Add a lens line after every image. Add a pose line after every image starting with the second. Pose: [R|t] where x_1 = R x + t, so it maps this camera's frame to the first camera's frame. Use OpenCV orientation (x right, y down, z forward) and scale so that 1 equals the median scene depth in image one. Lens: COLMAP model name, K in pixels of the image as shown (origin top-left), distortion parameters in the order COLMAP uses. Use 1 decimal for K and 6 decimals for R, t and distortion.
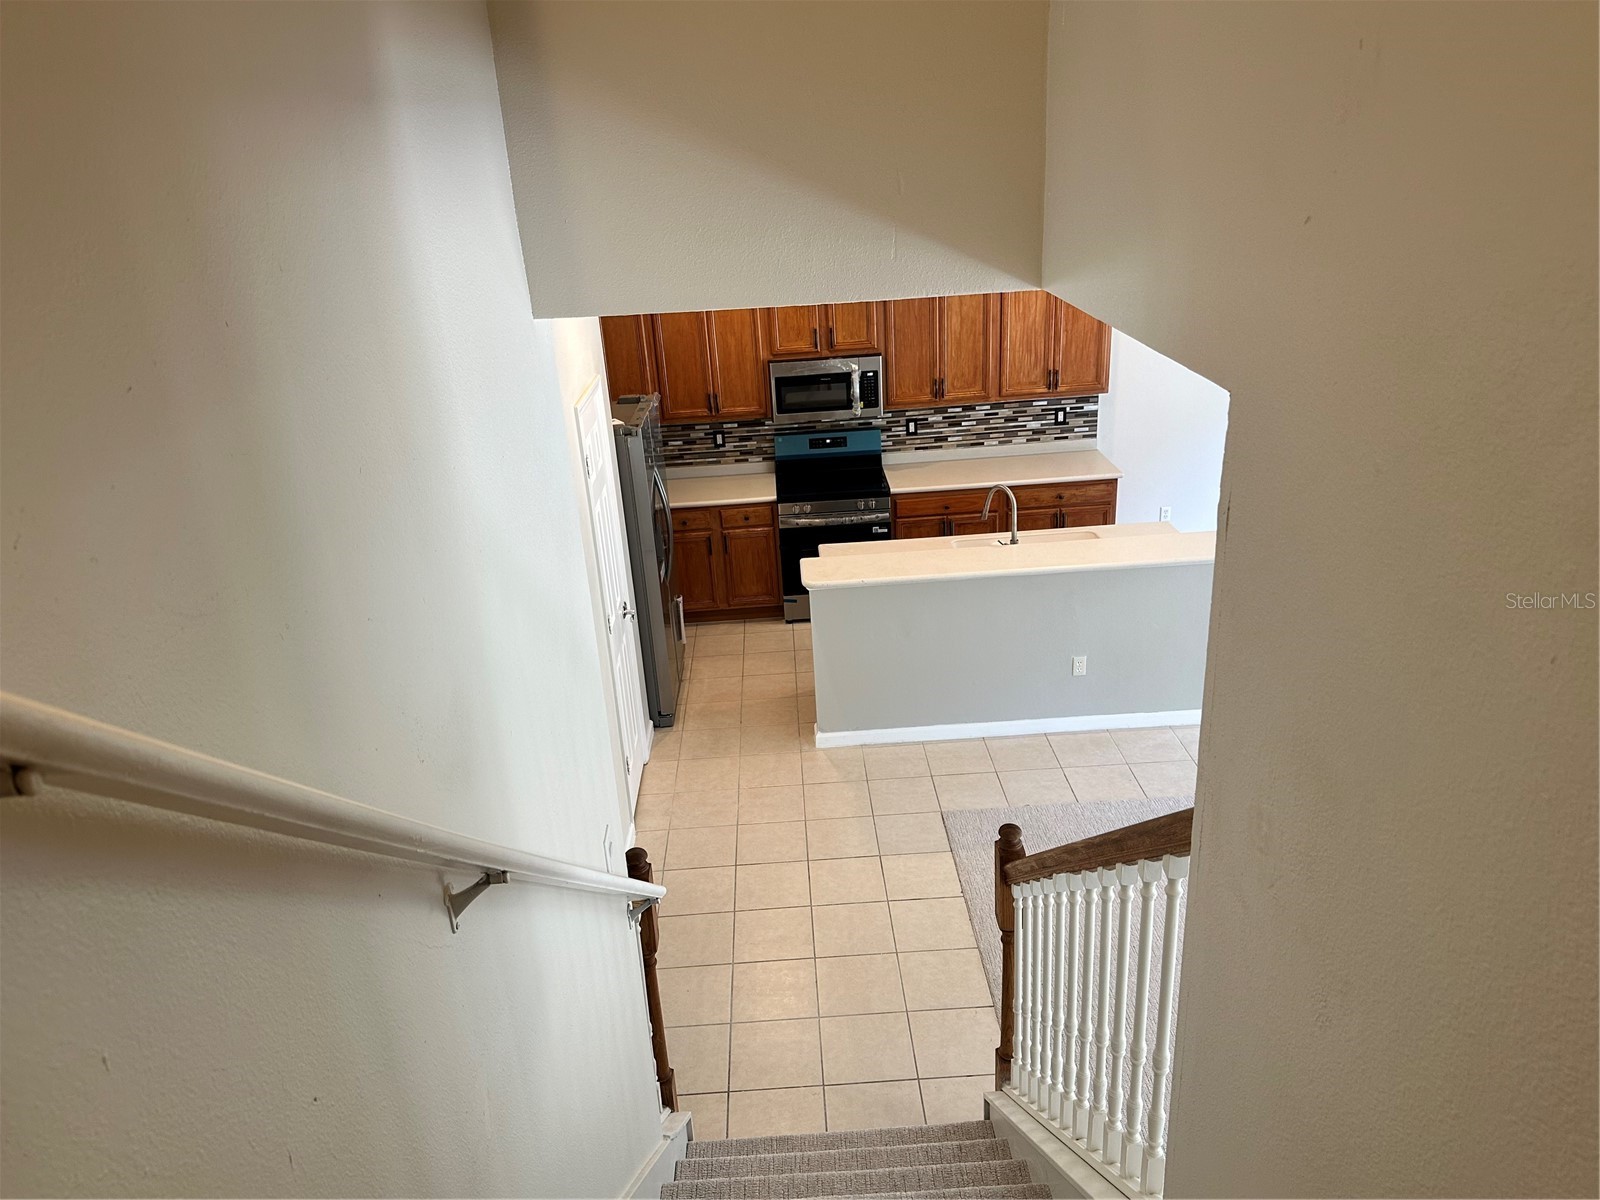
lens RADIAL K [[1156.2, 0, 797.1], [0, 1156.2, 609.6], [0, 0, 1]] dist [0.127385, 0.001032]
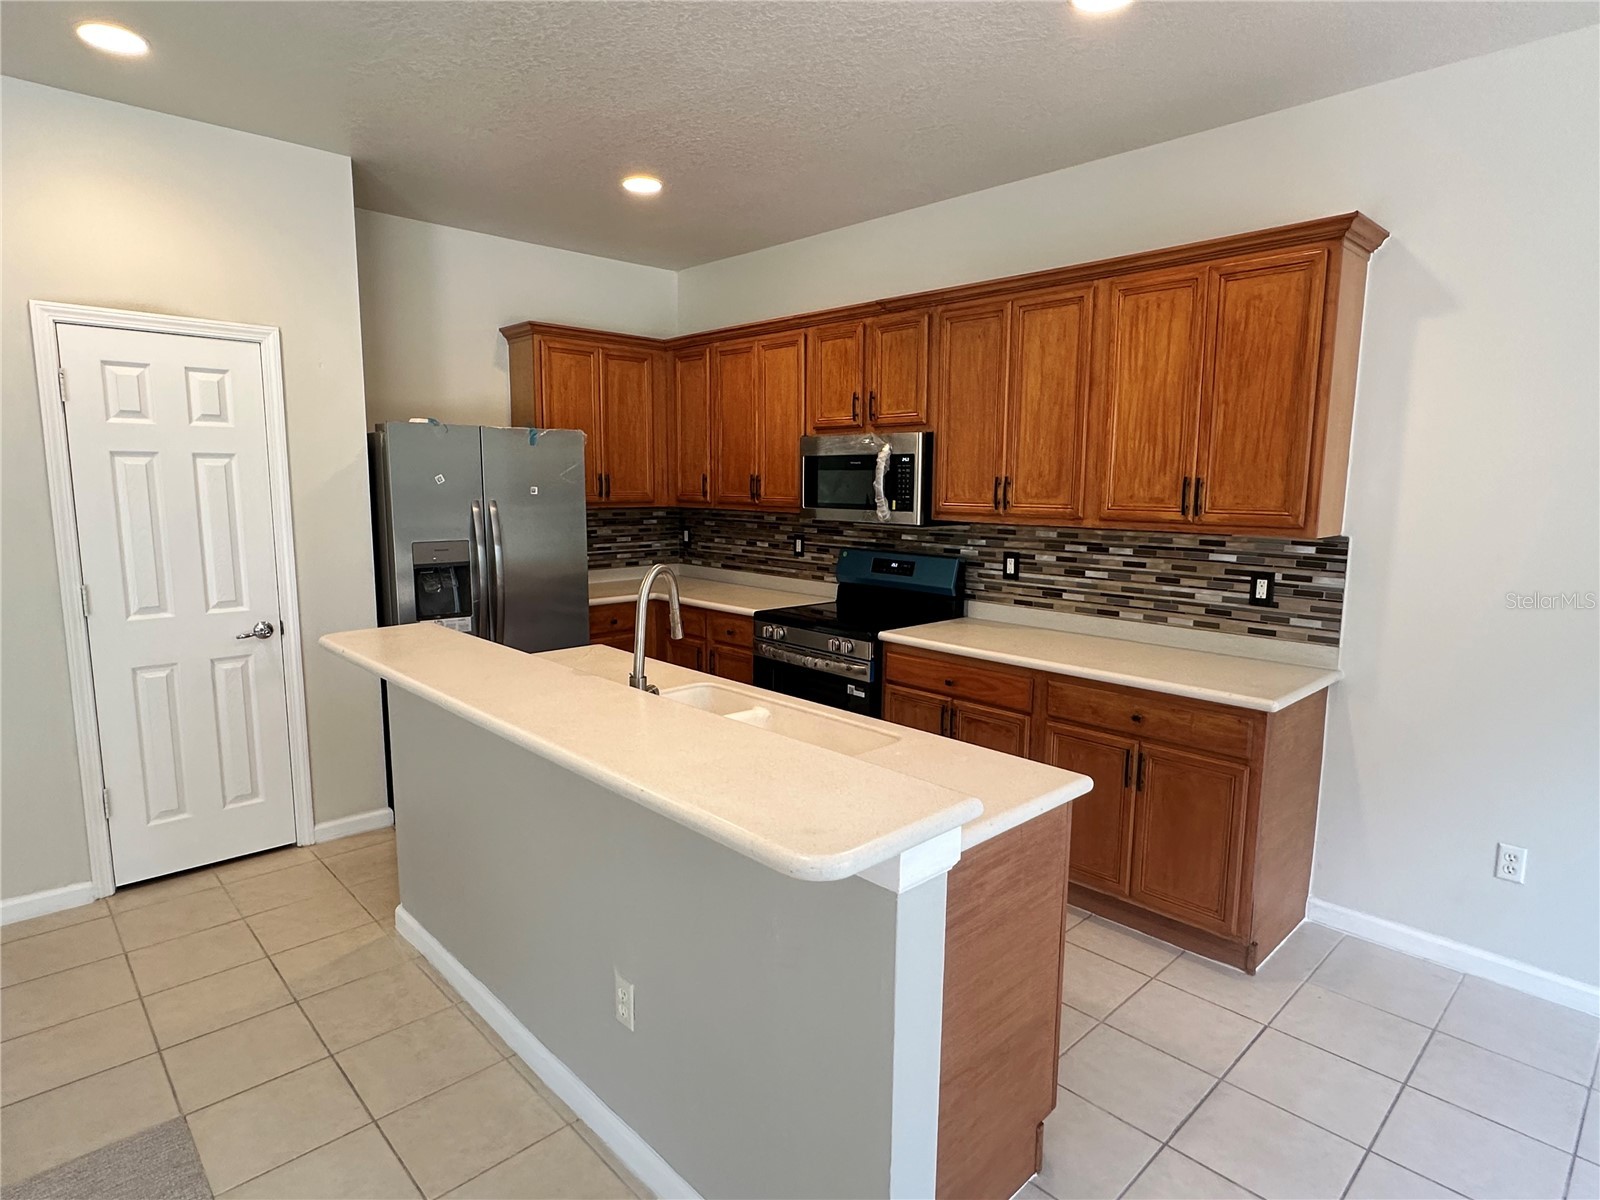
lens RADIAL K [[883.7, 0, 793.9], [0, 883.7, 603.6], [0, 0, 1]] dist [-0.005075, 0.002672]
pose [[0.661353, 0.169527, -0.730666, 0.374319], [-0.329184, 0.940900, -0.079652, -0.061350], [0.673981, 0.293202, 0.678073, 0.603179]]
